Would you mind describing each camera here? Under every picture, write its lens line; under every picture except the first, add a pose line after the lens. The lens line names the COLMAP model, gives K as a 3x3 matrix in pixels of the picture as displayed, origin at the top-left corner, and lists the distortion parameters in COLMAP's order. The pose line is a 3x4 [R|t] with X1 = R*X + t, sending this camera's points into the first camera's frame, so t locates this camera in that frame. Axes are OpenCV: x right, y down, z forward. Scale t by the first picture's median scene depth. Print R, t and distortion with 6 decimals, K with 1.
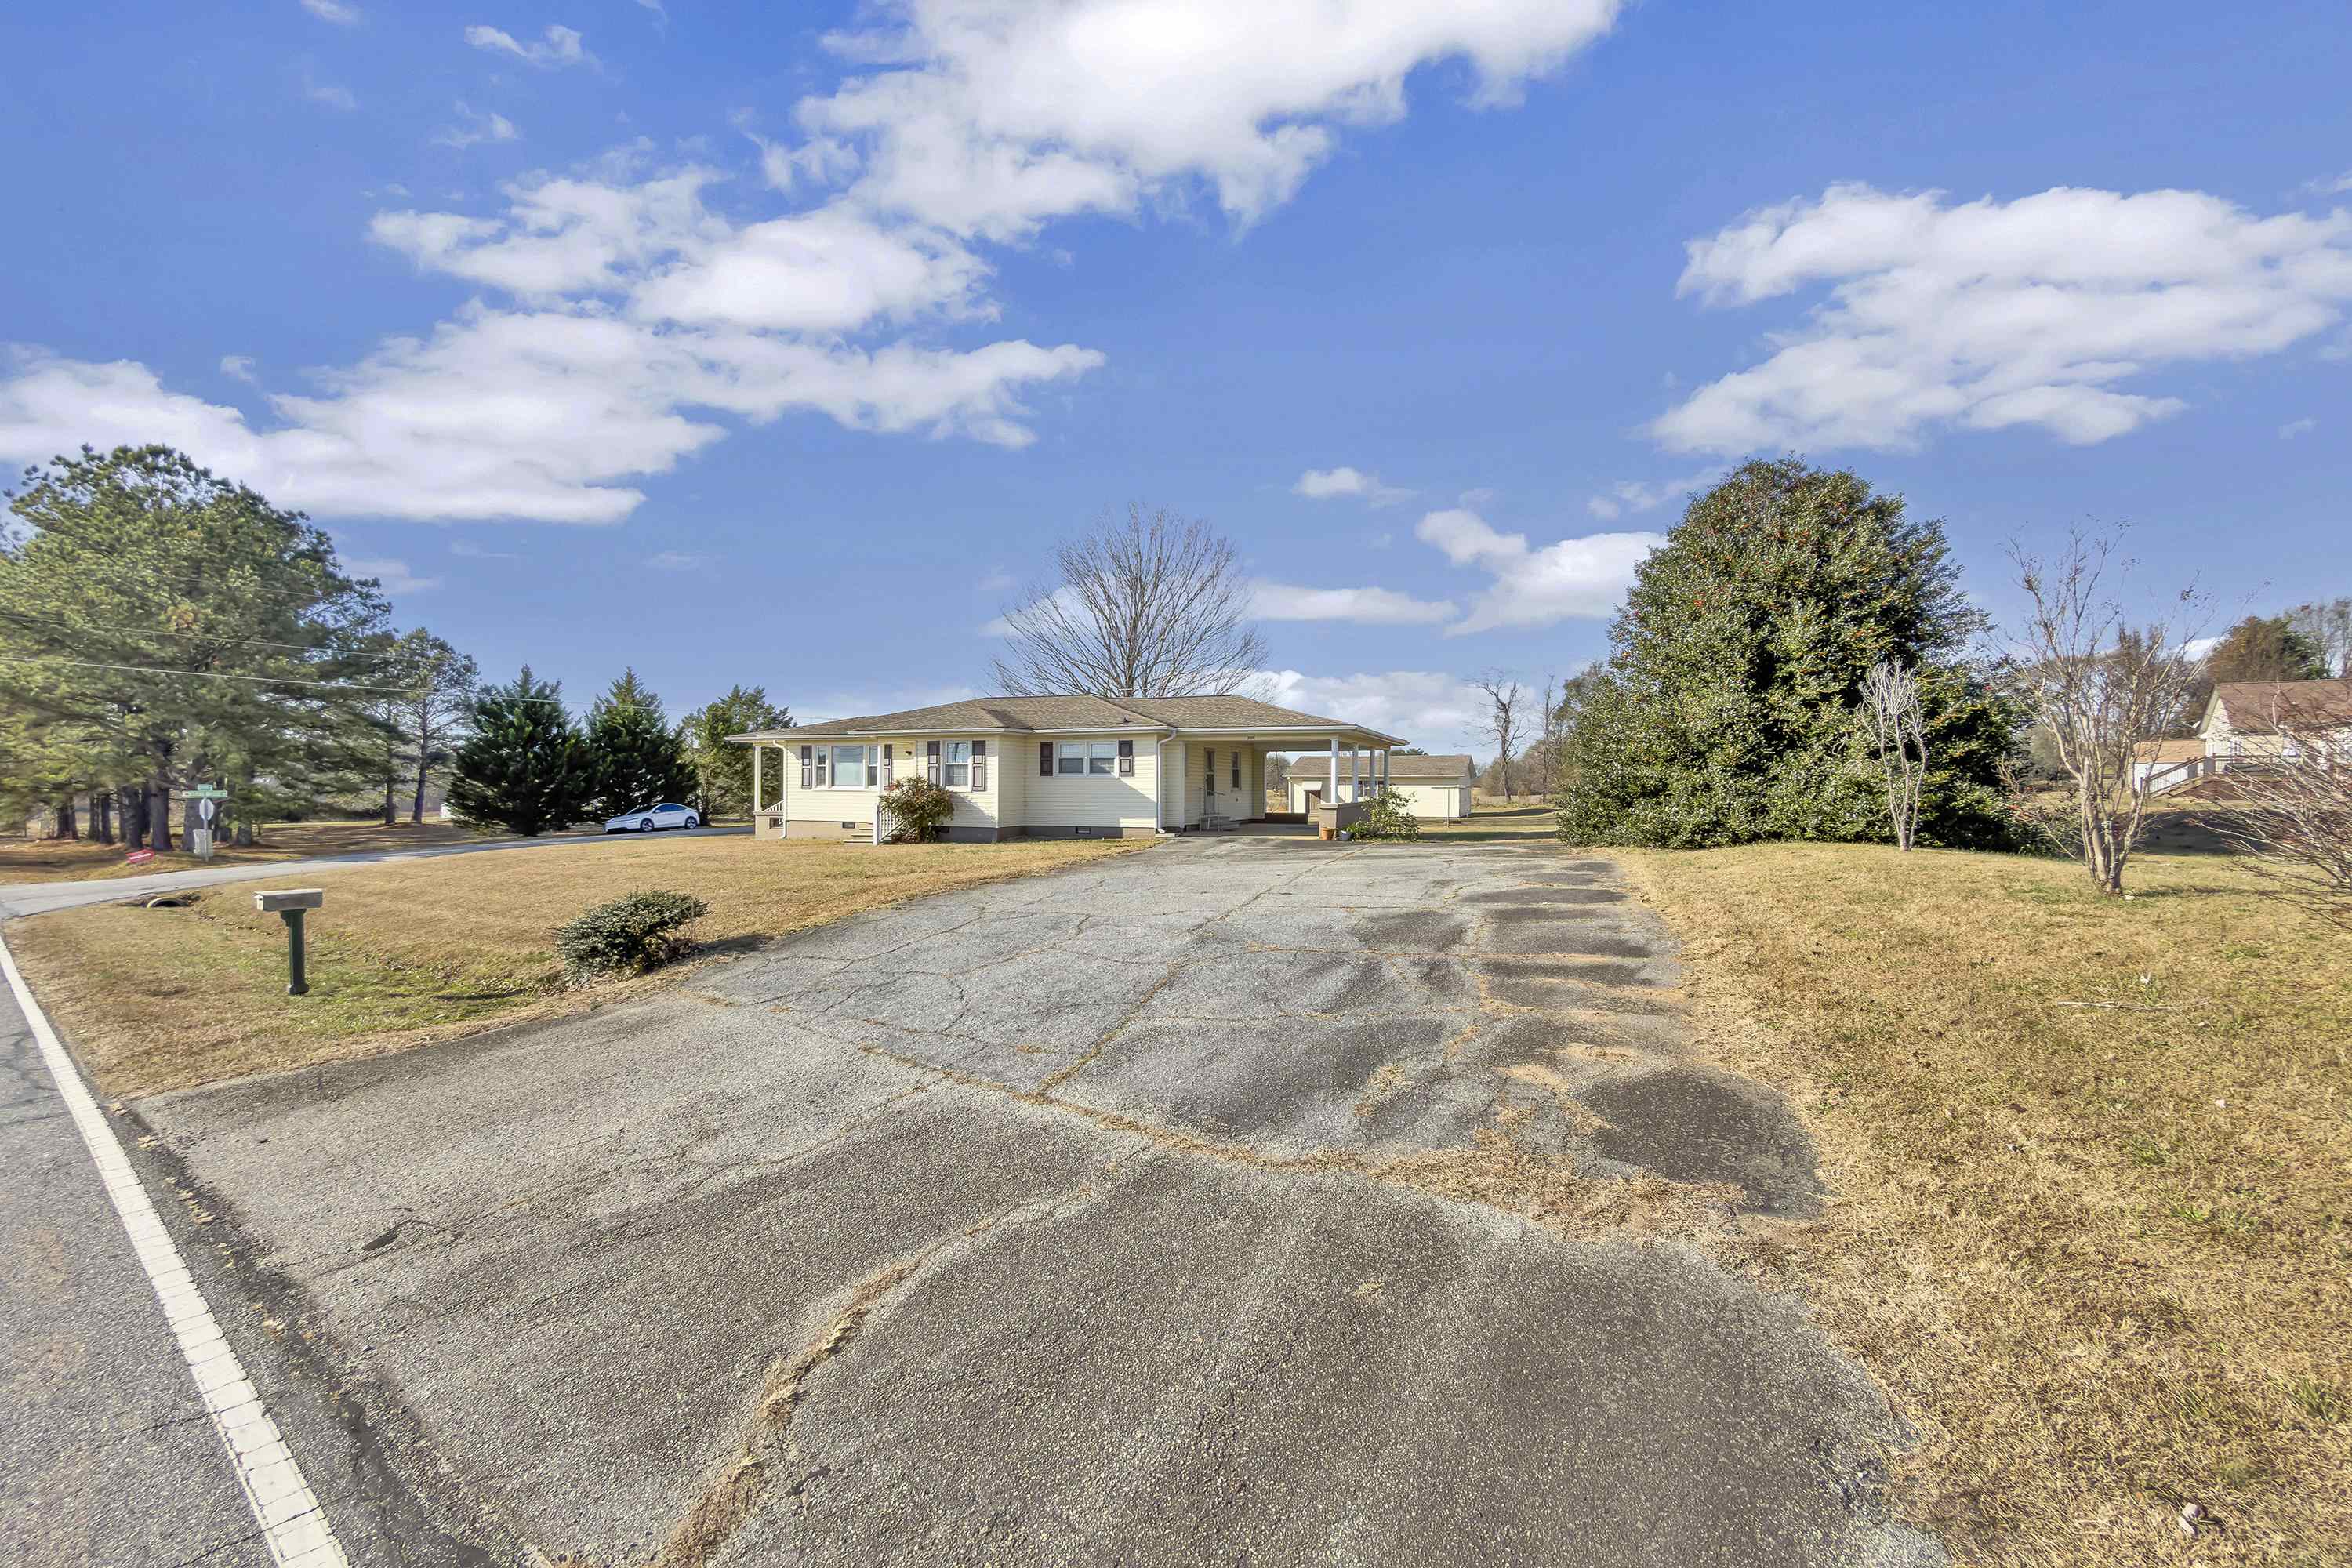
lens RADIAL K [[949.6, 0, 1188.2], [0, 949.6, 793.9], [0, 0, 1]] dist [0.001812, -0.000469]
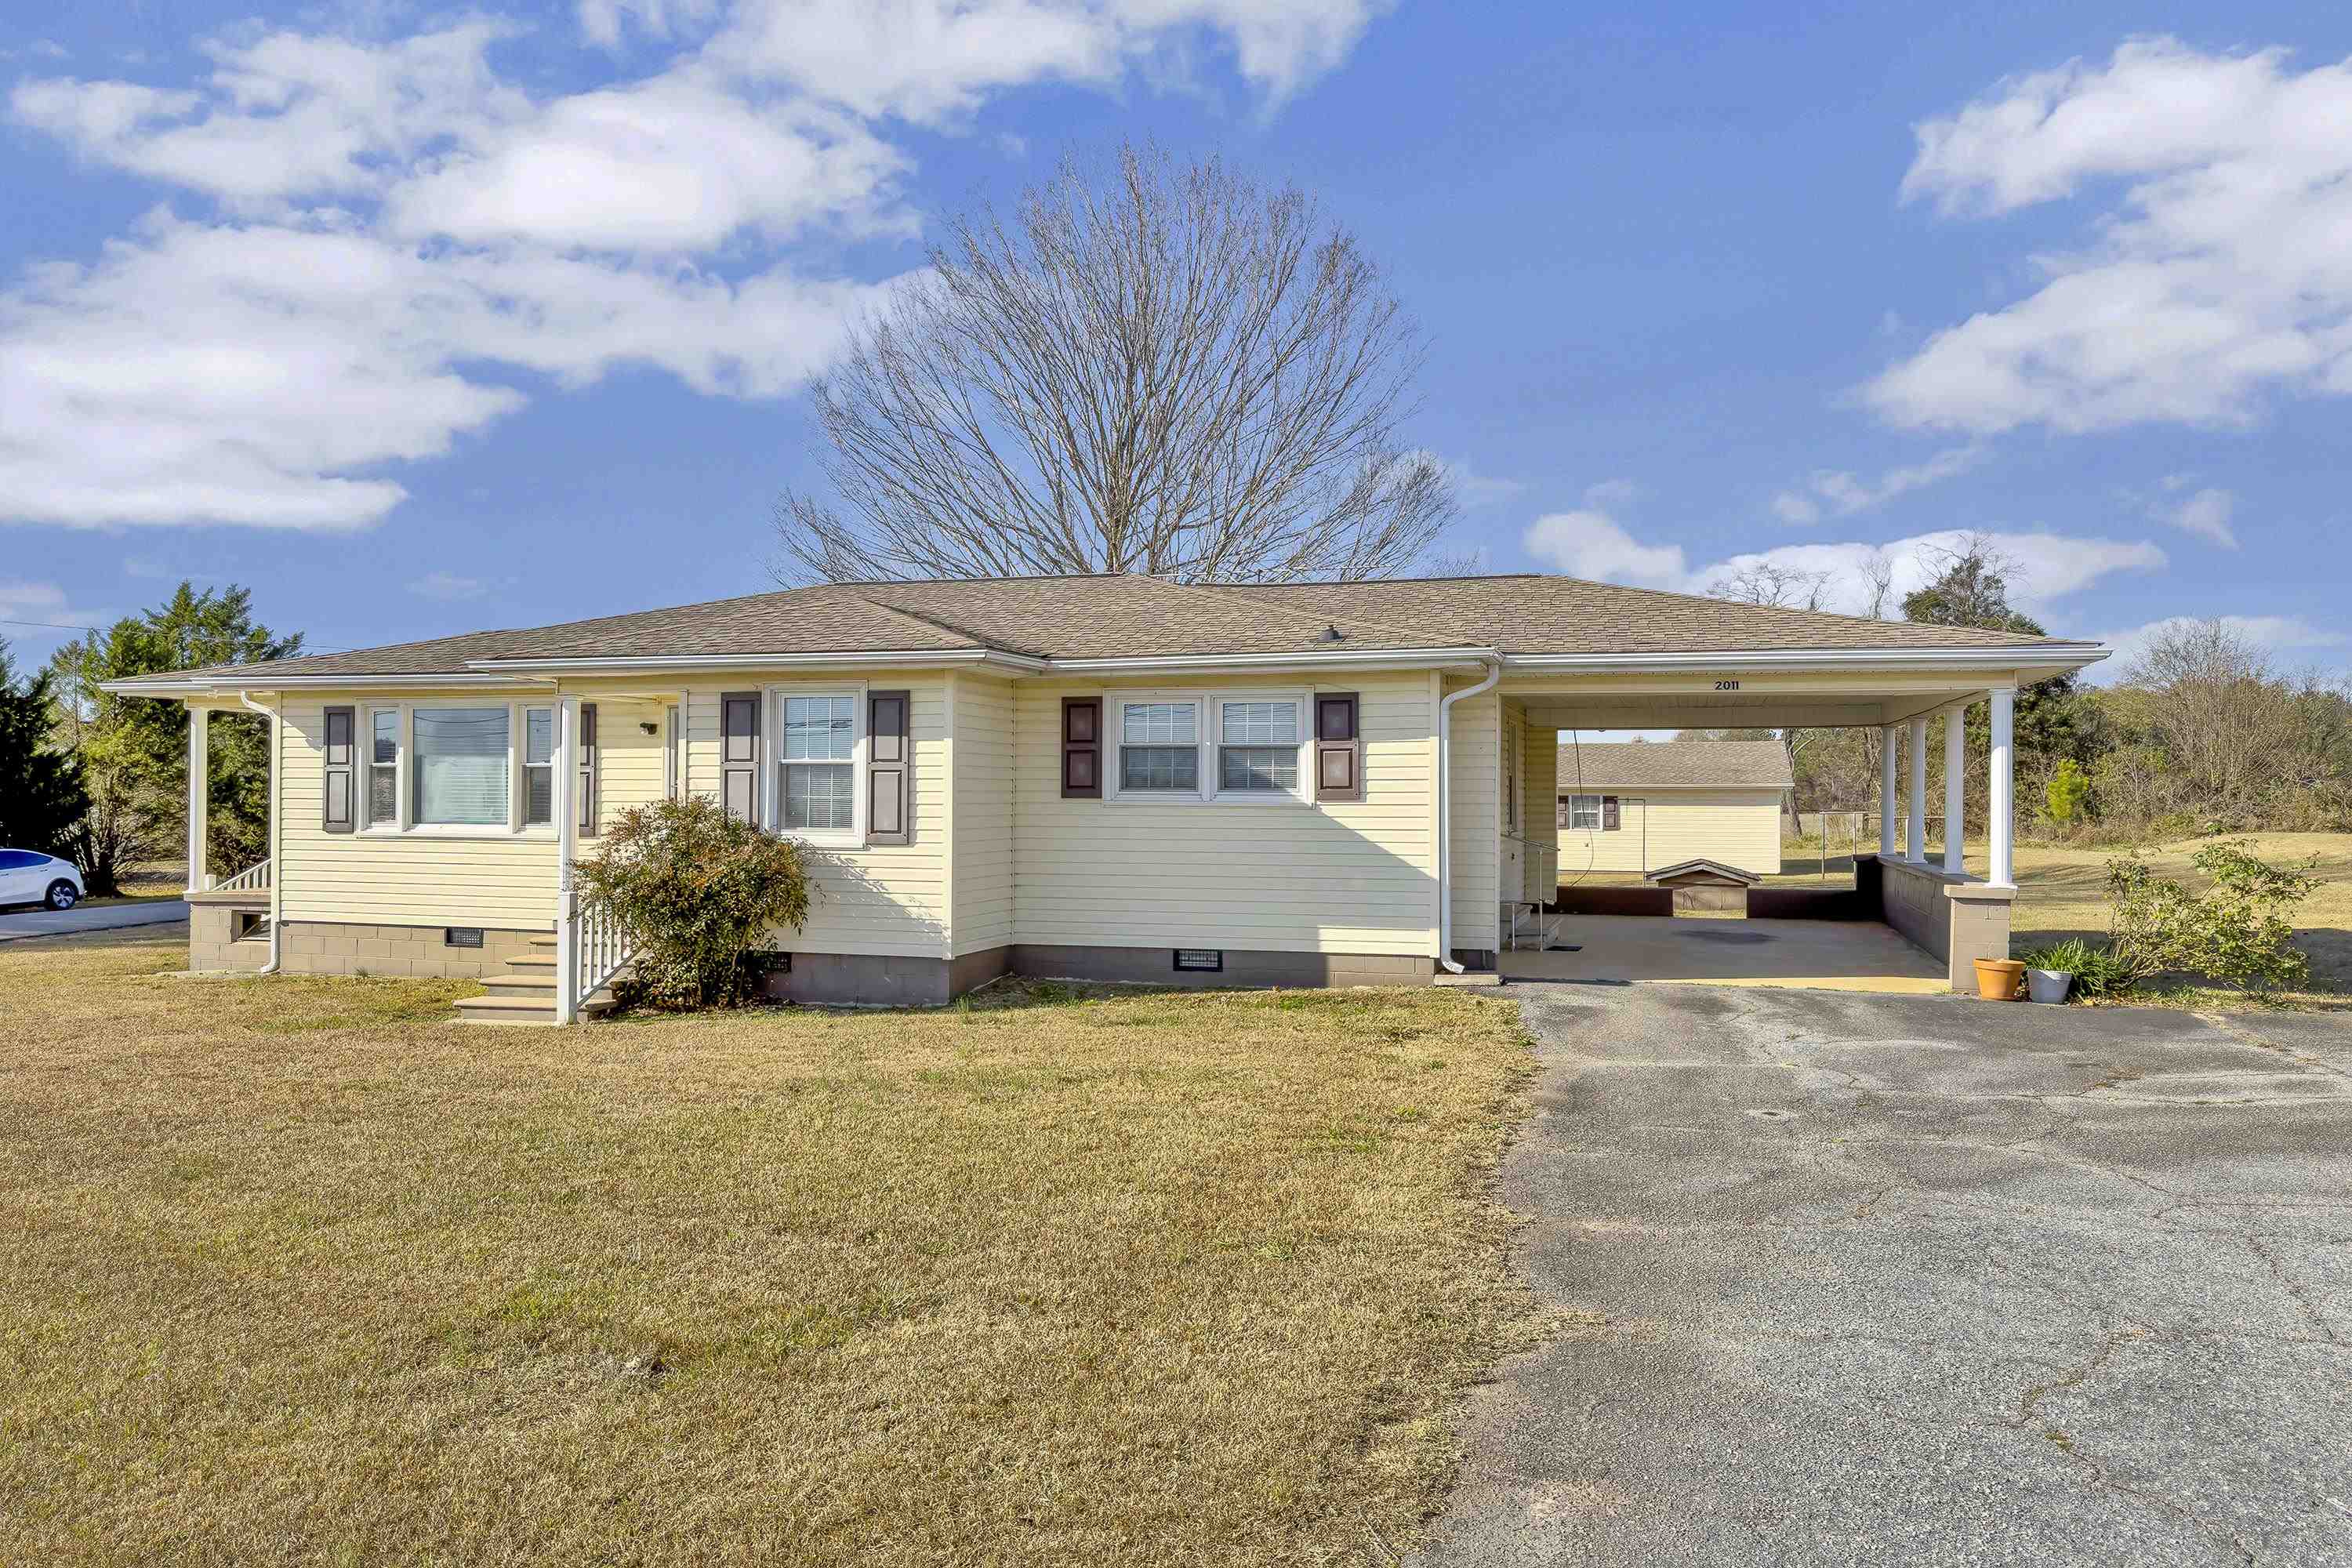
lens RADIAL K [[1675.1, 0, 1187.1], [0, 1675.1, 783.0], [0, 0, 1]] dist [0.008490, -0.004520]
pose [[0.996641, 0.000030, 0.081890, -0.162137], [0.001185, 0.999890, -0.014788, -0.015551], [-0.081881, 0.014836, 0.996532, 0.411795]]
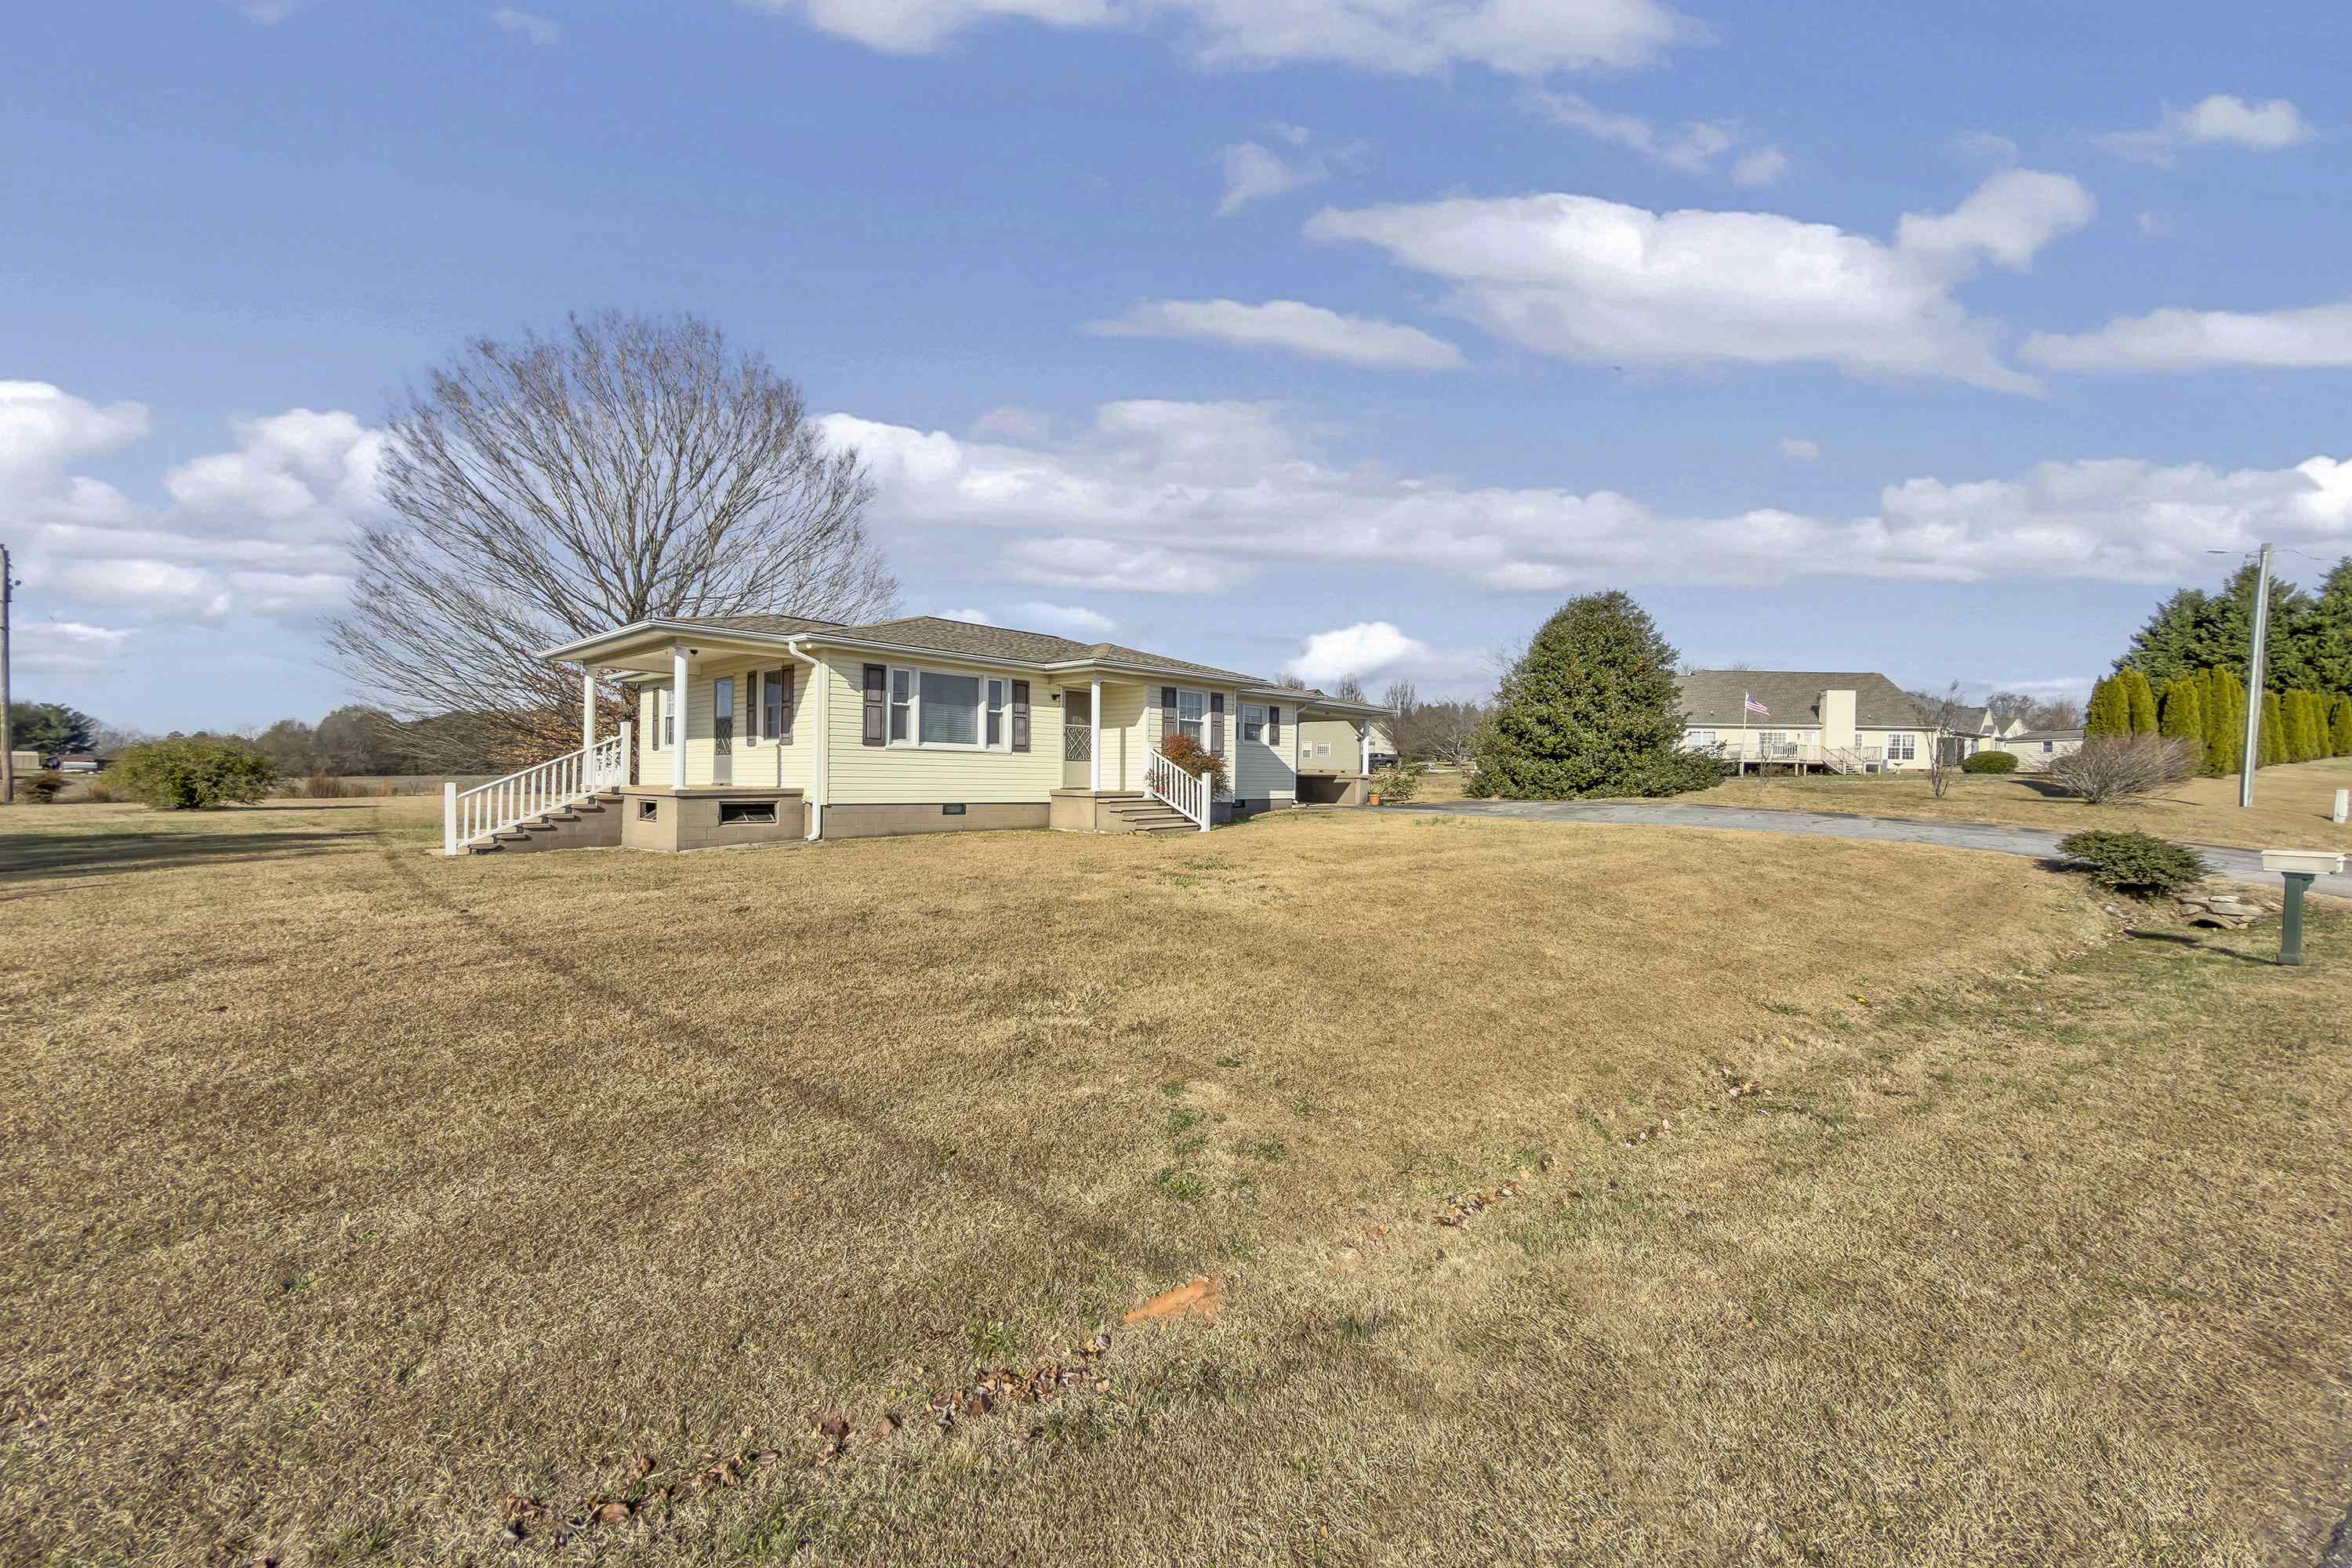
lens RADIAL K [[949.6, 0, 1176.1], [0, 949.6, 783.1], [0, 0, 1]] dist [0.001812, -0.000469]
pose [[0.375435, -0.006090, 0.926829, -0.943052], [-0.007866, 0.999921, 0.009757, 0.010636], [-0.926815, -0.010953, 0.375358, 0.720893]]
